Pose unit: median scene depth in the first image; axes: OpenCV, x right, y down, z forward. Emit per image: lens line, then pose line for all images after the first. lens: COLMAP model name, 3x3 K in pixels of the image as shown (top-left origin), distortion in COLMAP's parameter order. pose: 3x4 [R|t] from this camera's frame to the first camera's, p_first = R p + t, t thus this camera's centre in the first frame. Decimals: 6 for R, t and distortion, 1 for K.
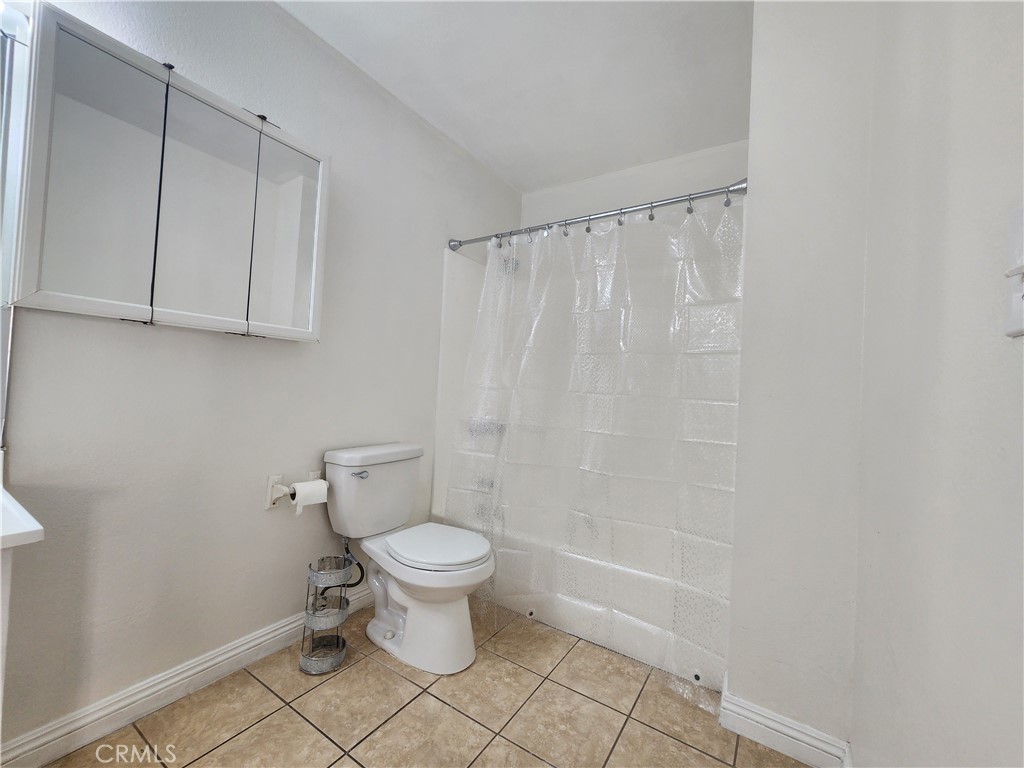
lens RADIAL K [[418.5, 0, 513.8], [0, 418.5, 379.5], [0, 0, 1]] dist [-0.003594, -0.000373]
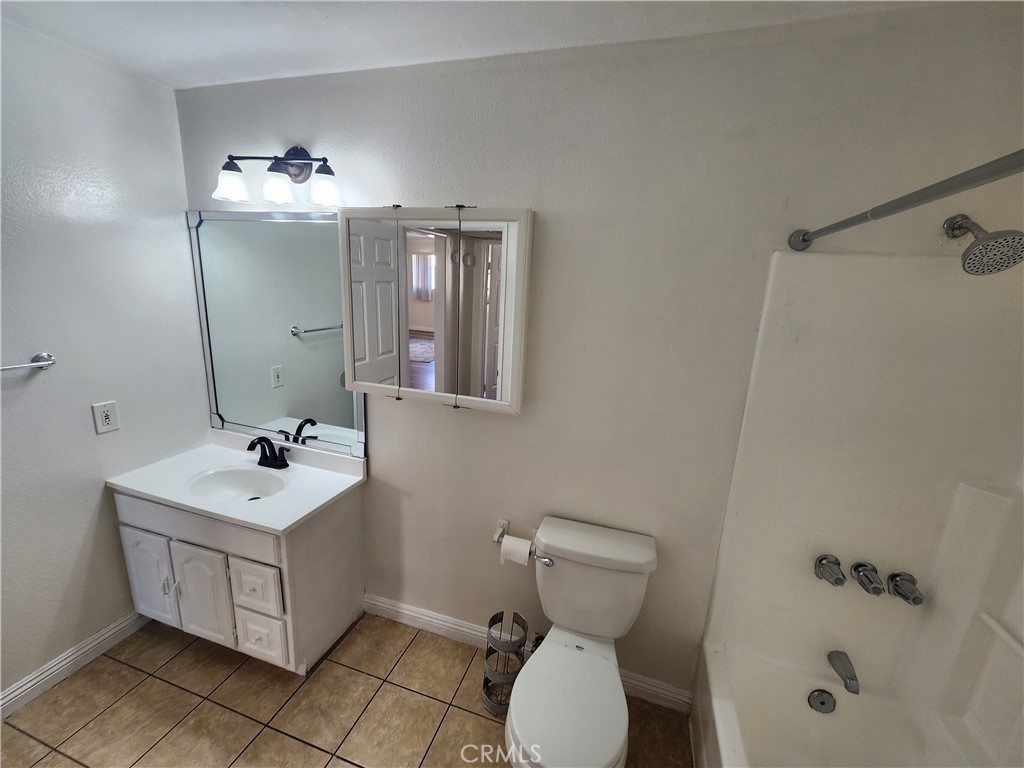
lens RADIAL K [[420.6, 0, 514.9], [0, 420.6, 381.7], [0, 0, 1]] dist [0.001703, -0.000189]
pose [[0.264610, 0.188317, -0.945790, 0.498830], [-0.017143, 0.981512, 0.190633, -0.400916], [0.964203, -0.034230, 0.262947, 0.837534]]
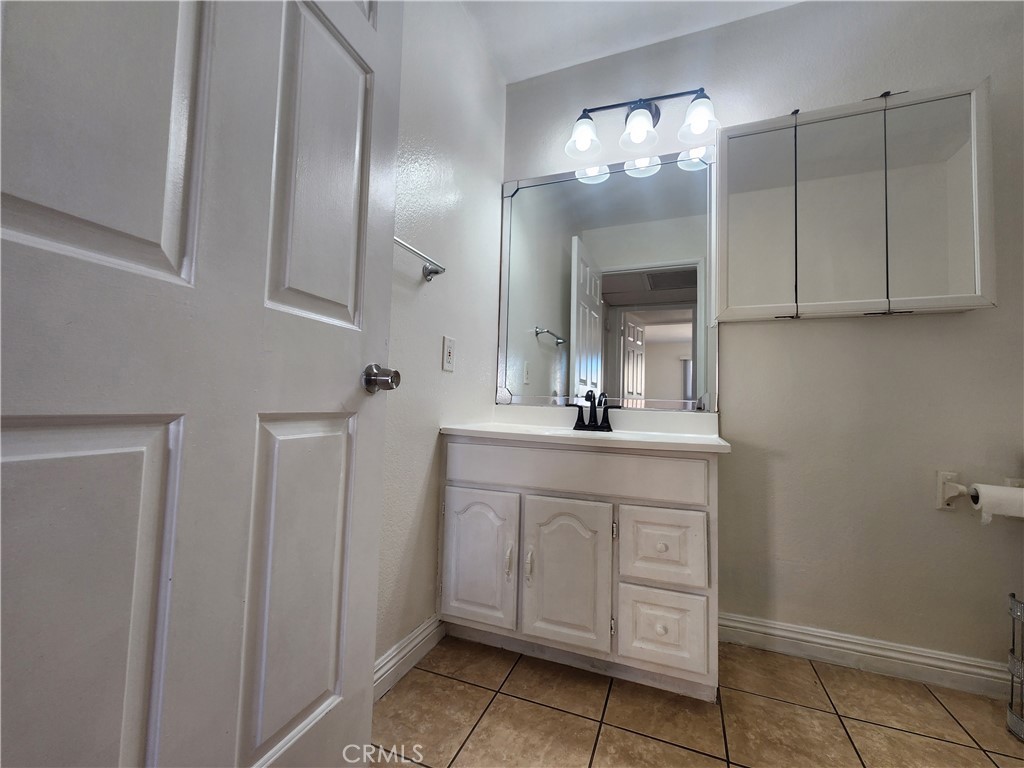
lens RADIAL K [[420.9, 0, 513.6], [0, 420.9, 381.3], [0, 0, 1]] dist [0.002723, -0.000564]
pose [[0.192099, -0.096588, -0.976611, 0.136019], [0.003450, 0.995205, -0.097748, 0.140779], [0.981370, 0.015408, 0.191511, -0.047185]]
